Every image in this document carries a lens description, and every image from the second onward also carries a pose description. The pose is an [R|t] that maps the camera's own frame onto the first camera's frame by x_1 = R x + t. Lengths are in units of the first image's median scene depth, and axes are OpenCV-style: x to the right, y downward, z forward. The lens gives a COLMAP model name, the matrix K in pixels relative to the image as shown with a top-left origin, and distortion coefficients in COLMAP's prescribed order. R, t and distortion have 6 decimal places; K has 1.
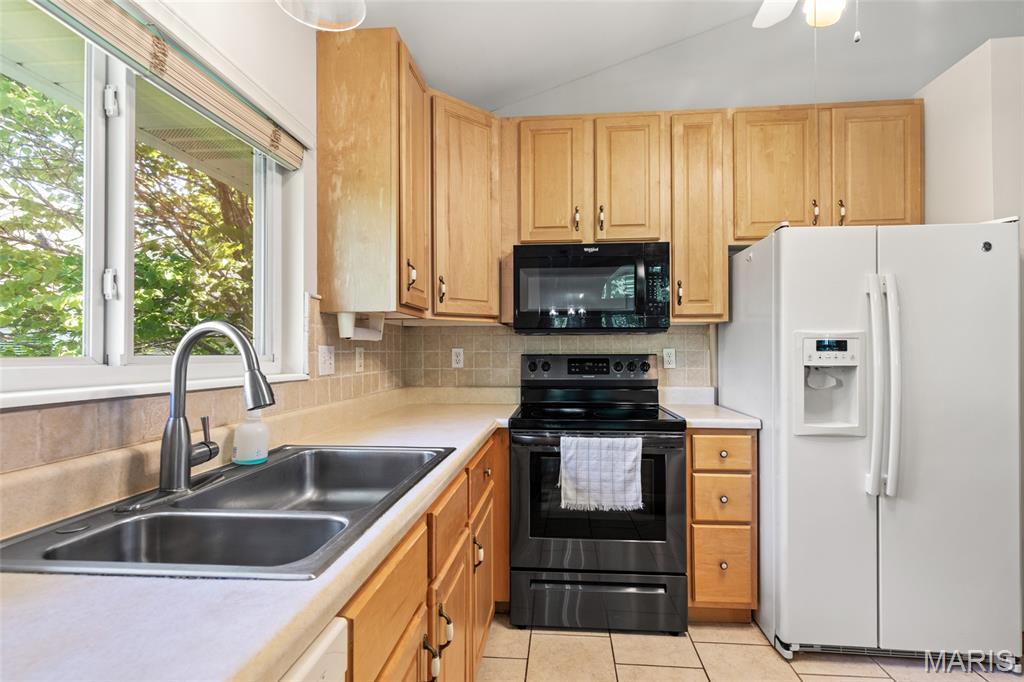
lens RADIAL K [[454.0, 0, 514.3], [0, 454.0, 344.6], [0, 0, 1]] dist [0.003580, 0.000521]
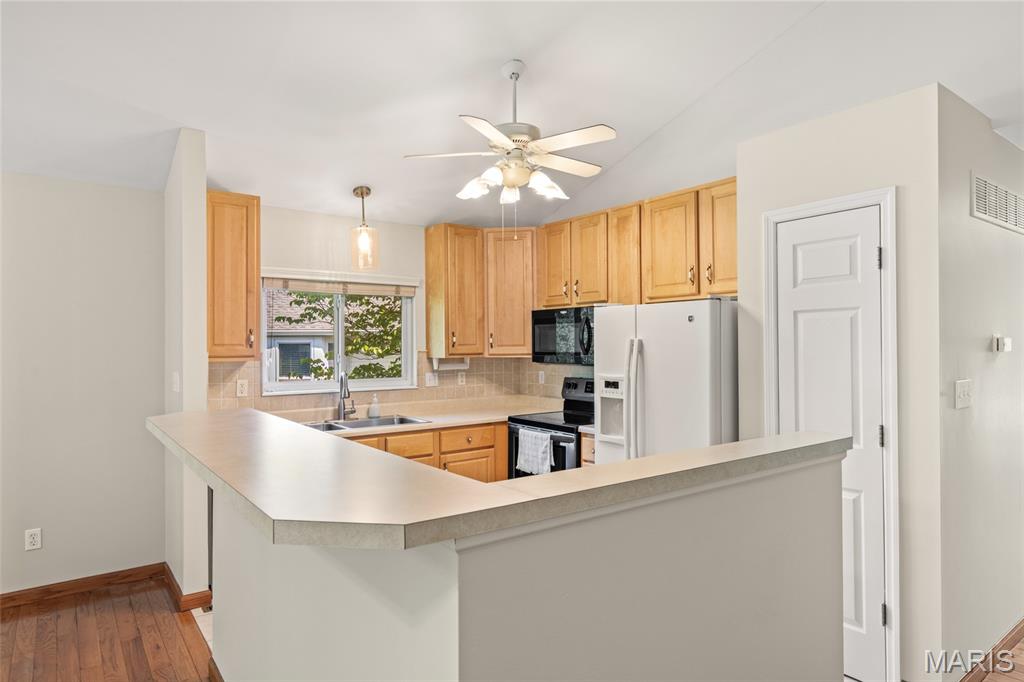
lens RADIAL K [[590.9, 0, 512.0], [0, 590.9, 341.0], [0, 0, 1]] dist [0.051274, 0.000566]
pose [[0.662646, -0.005328, -0.748914, 1.872995], [0.017925, 0.999801, 0.008747, -0.160646], [0.748718, -0.019220, 0.662610, -0.546007]]
